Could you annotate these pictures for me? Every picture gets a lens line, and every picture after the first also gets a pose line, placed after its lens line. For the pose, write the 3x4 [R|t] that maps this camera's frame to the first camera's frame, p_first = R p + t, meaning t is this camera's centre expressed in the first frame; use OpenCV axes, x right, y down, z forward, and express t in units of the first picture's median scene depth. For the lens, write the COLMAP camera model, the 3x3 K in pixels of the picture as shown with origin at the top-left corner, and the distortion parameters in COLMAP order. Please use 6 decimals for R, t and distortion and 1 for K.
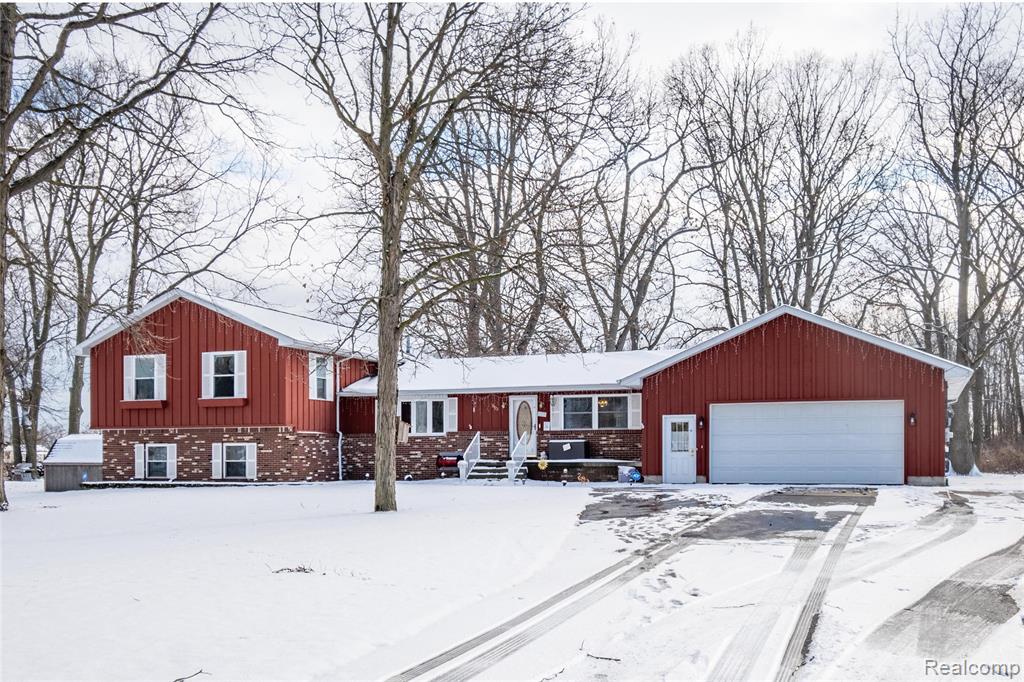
lens RADIAL K [[983.9, 0, 513.2], [0, 983.9, 342.8], [0, 0, 1]] dist [-0.017919, 0.000000]
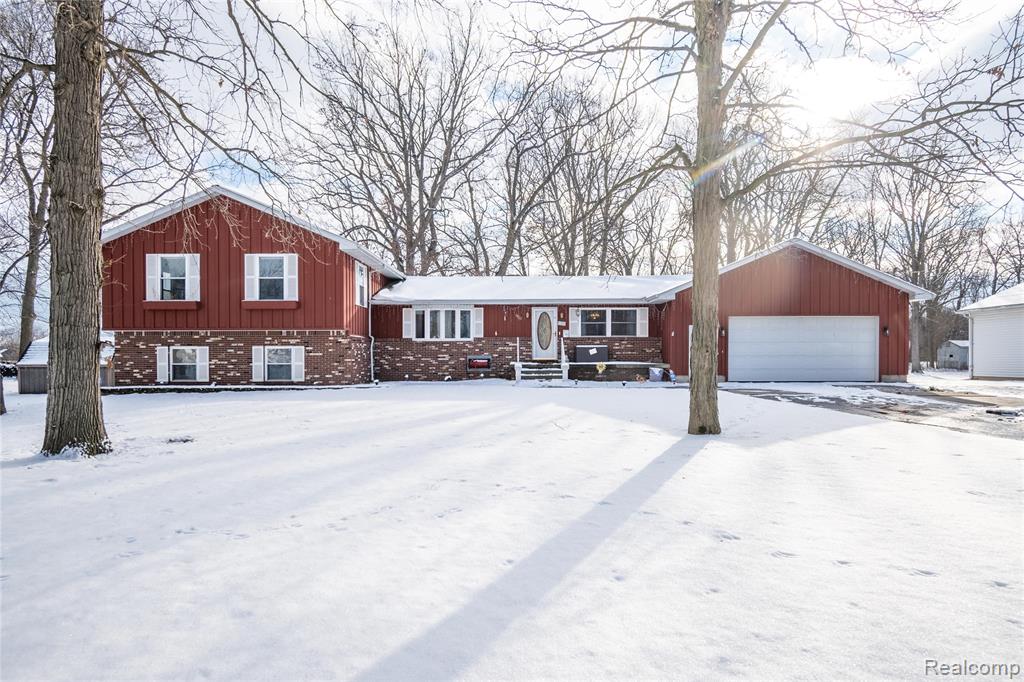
lens RADIAL K [[574.9, 0, 507.8], [0, 574.9, 309.9], [0, 0, 1]] dist [-0.020094, 0.000089]
pose [[0.941043, 0.028155, 0.337114, -0.260343], [-0.039532, 0.998855, 0.026929, 0.040111], [-0.335970, -0.038668, 0.941079, 0.372364]]
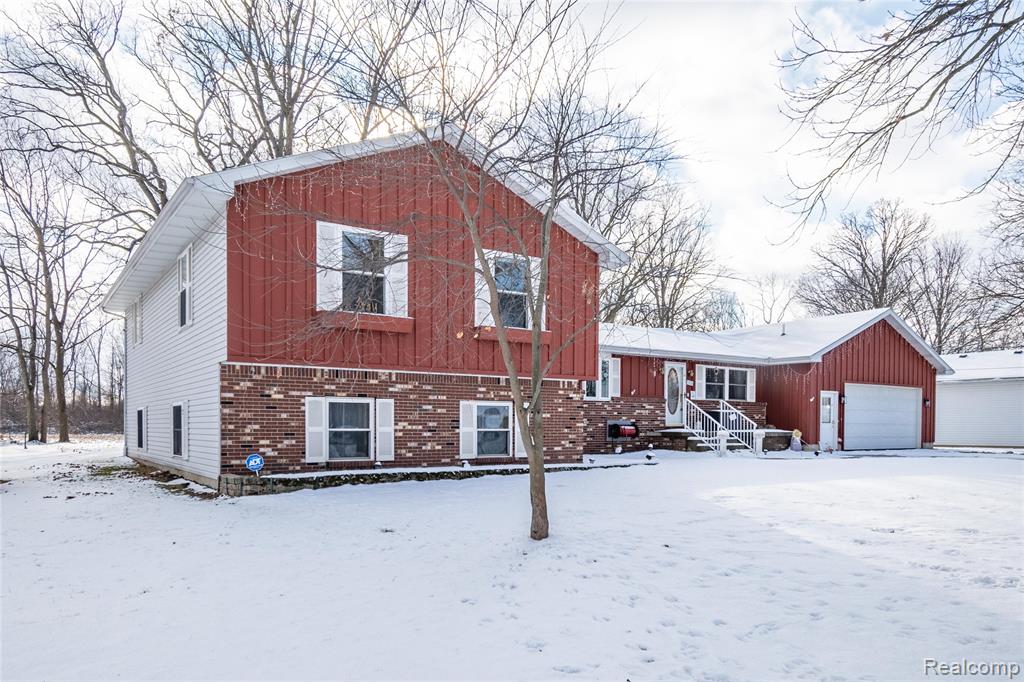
lens RADIAL K [[745.4, 0, 510.9], [0, 745.4, 340.7], [0, 0, 1]] dist [-0.002517, 0.000225]
pose [[0.568531, 0.101831, 0.816335, -0.666754], [-0.098544, 0.993594, -0.055312, 0.088447], [-0.816738, -0.048998, 0.574924, 0.716555]]
